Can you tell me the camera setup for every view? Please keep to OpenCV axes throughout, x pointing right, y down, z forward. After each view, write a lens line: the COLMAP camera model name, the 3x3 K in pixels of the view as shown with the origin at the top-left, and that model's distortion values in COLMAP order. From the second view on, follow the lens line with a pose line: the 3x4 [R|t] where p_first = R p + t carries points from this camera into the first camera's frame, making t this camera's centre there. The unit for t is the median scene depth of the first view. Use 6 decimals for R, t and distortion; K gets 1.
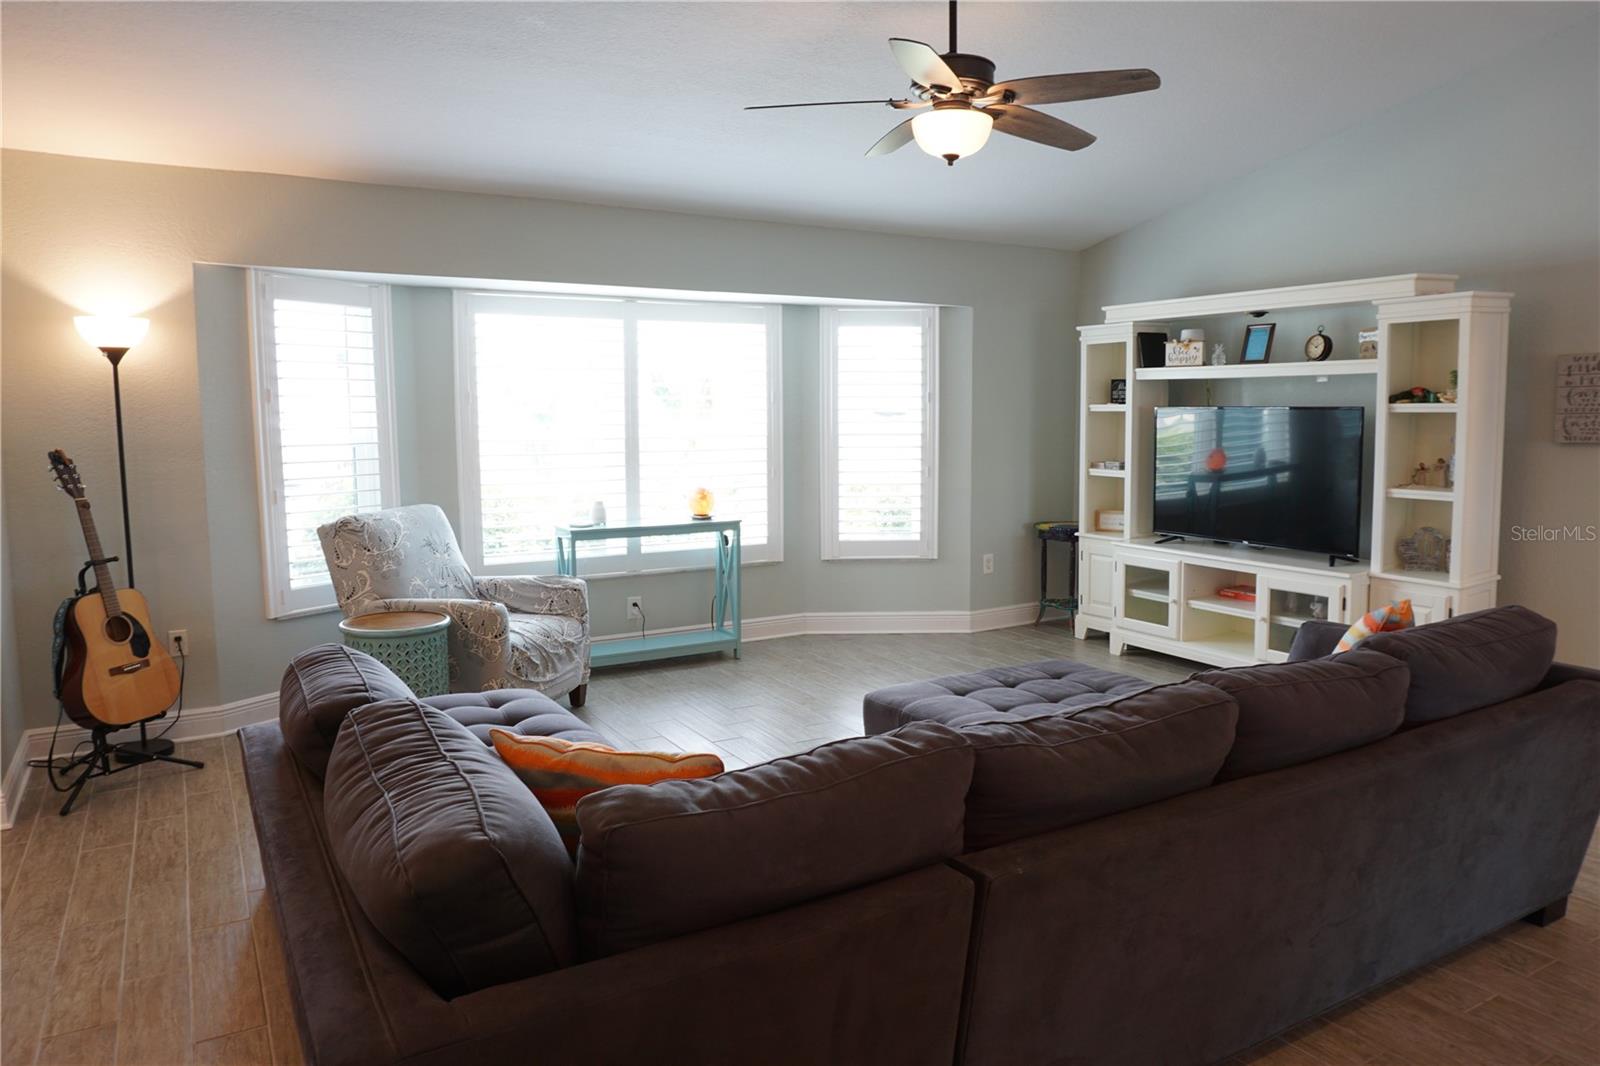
lens RADIAL K [[1072.8, 0, 805.0], [0, 1072.8, 530.7], [0, 0, 1]] dist [-0.047313, 0.032723]
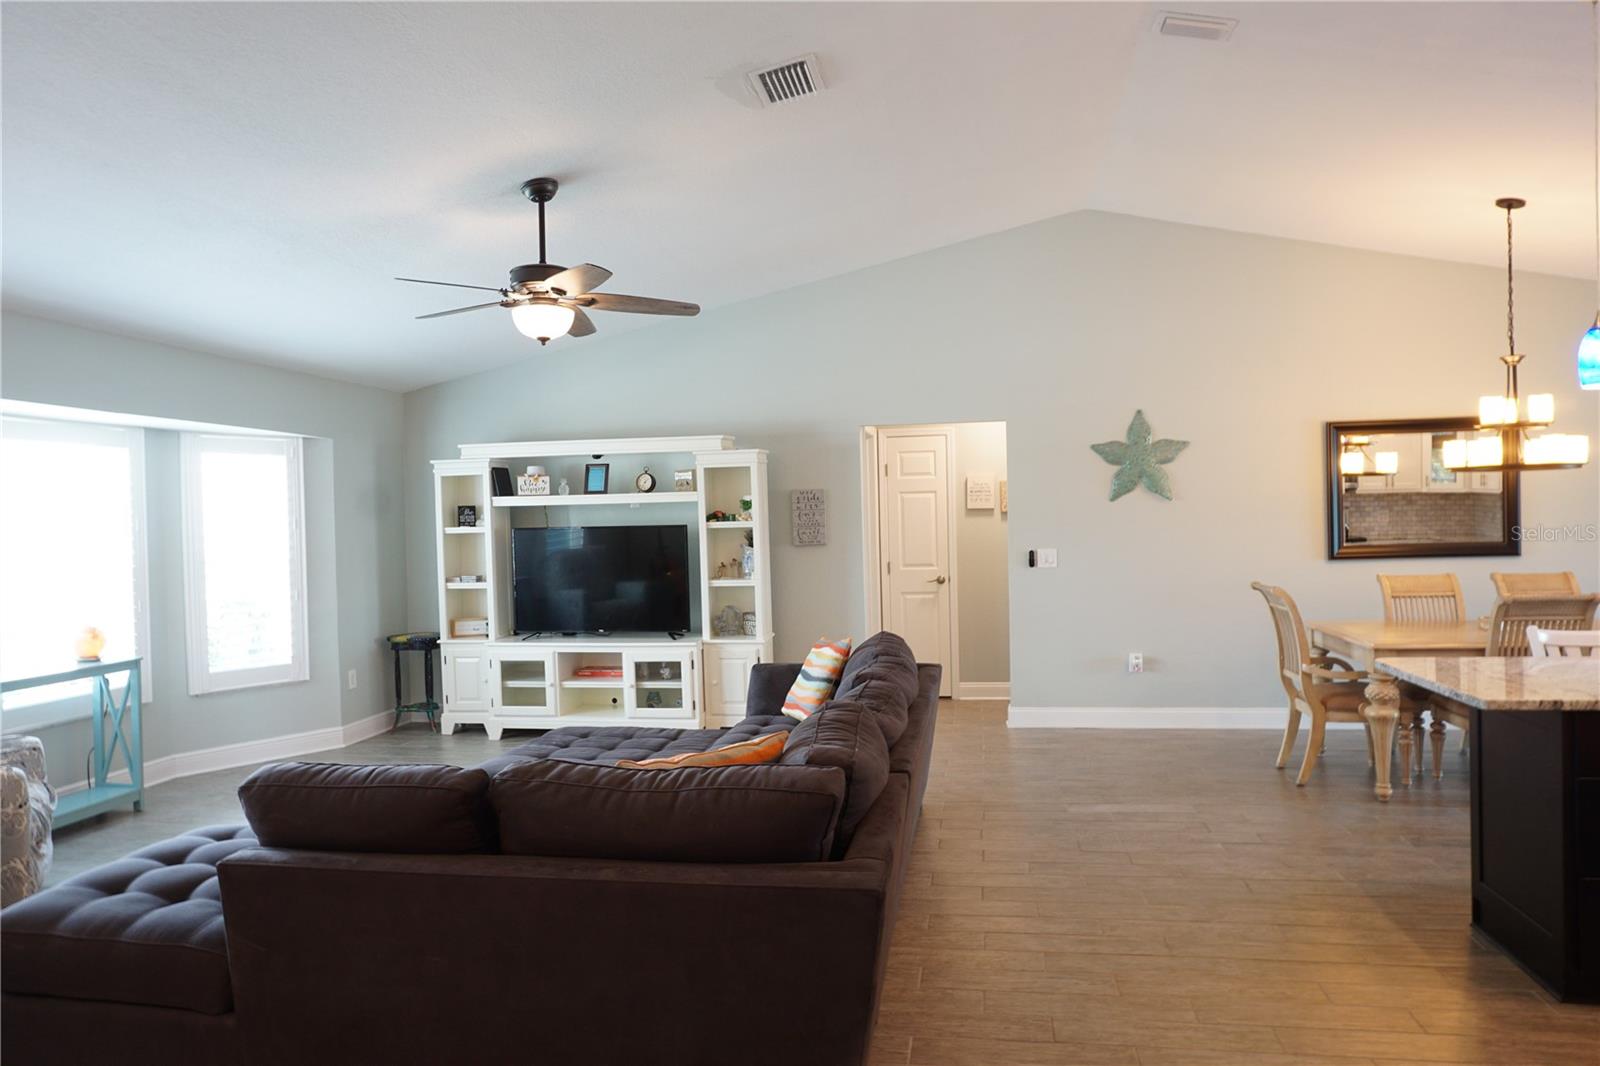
lens RADIAL K [[1072.8, 0, 808.0], [0, 1072.8, 535.6], [0, 0, 1]] dist [-0.047313, 0.032723]
pose [[0.642787, -0.021674, 0.765739, -0.384017], [0.105445, 0.992588, -0.060418, 0.001112], [-0.758754, 0.119579, 0.640308, -0.032967]]
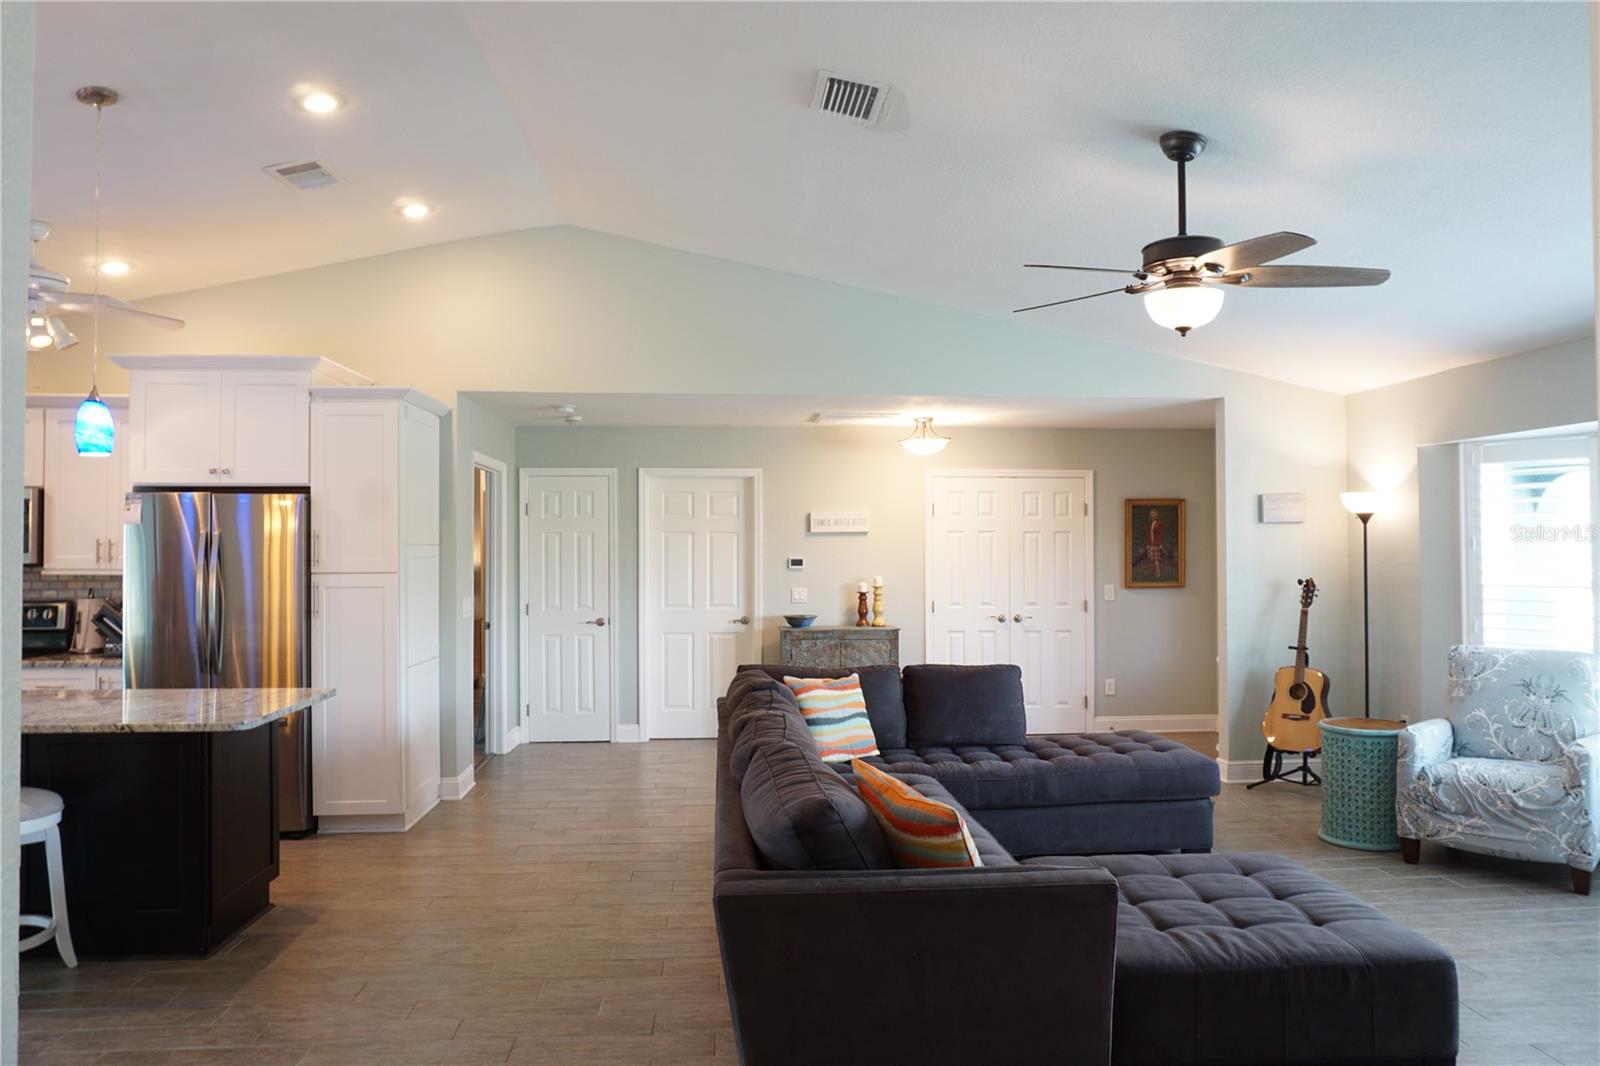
lens RADIAL K [[1072.8, 0, 803.4], [0, 1072.8, 531.4], [0, 0, 1]] dist [-0.047313, 0.032723]
pose [[-0.439492, -0.009958, -0.898191, 0.724352], [-0.096092, 0.994722, 0.035991, -0.086425], [0.893092, 0.102127, -0.438129, 0.660736]]
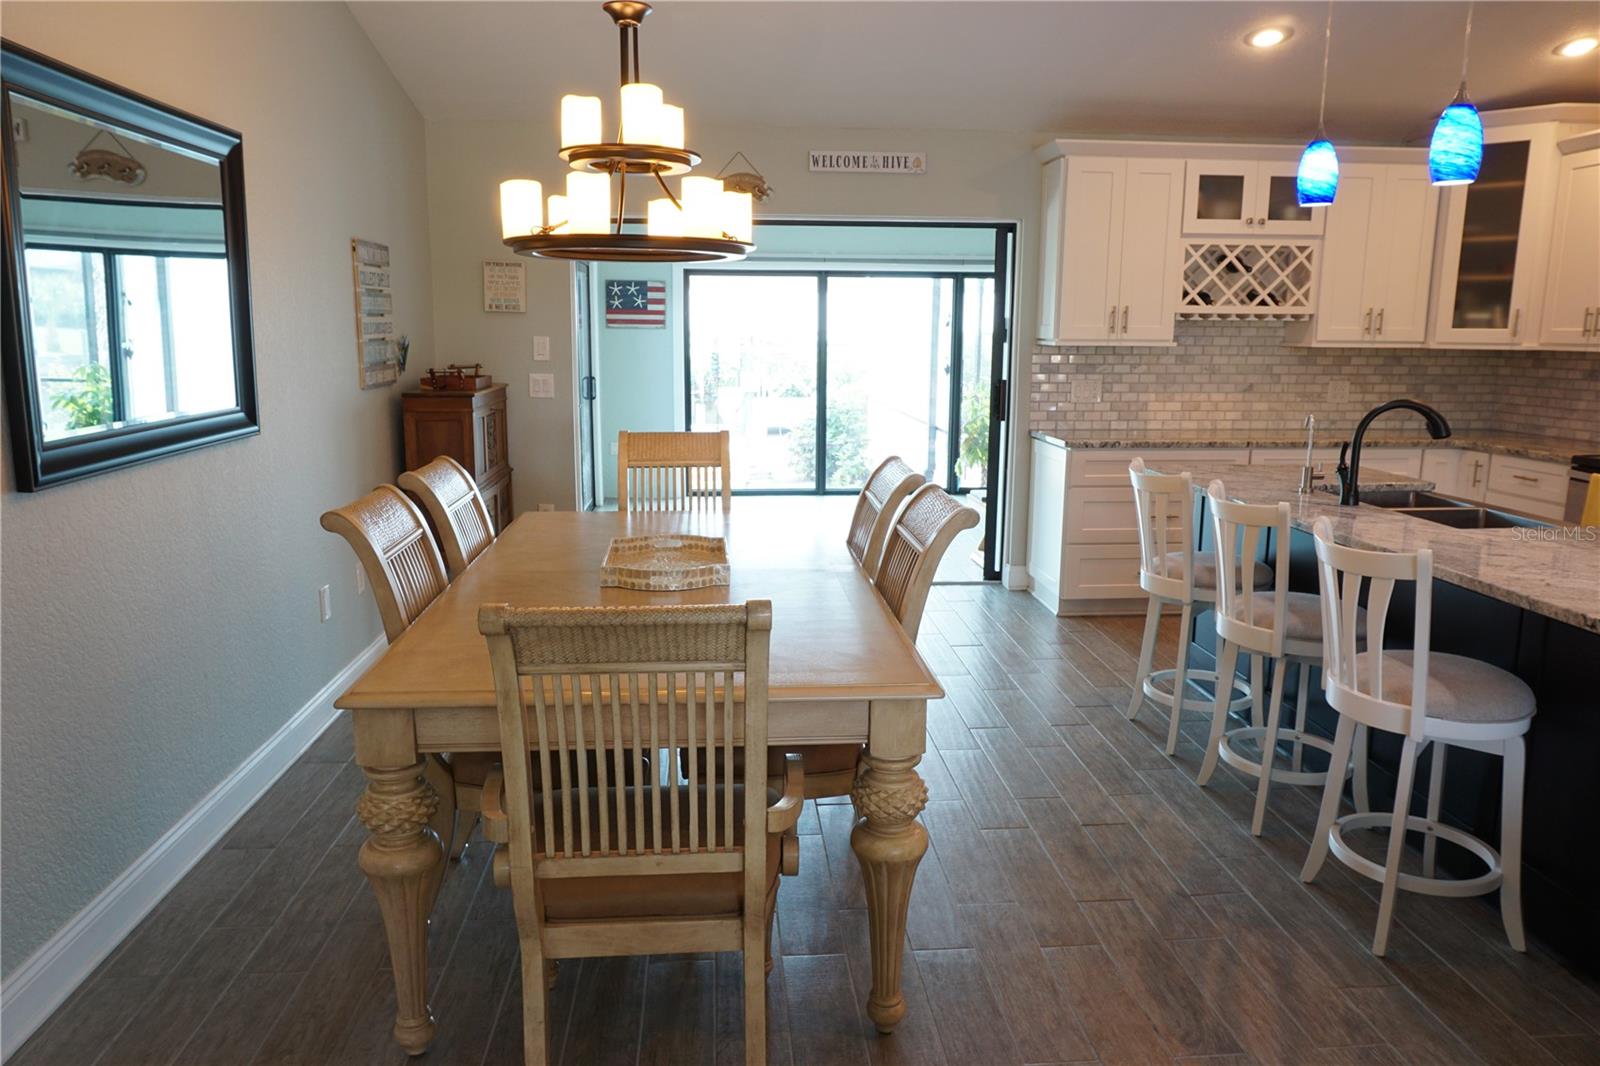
lens RADIAL K [[1072.8, 0, 801.8], [0, 1072.8, 528.4], [0, 0, 1]] dist [-0.047313, 0.032723]
pose [[-0.898581, -0.078670, 0.431698, 0.444749], [0.050350, 0.958816, 0.279531, -0.056471], [-0.435910, 0.272917, -0.857612, 0.467003]]
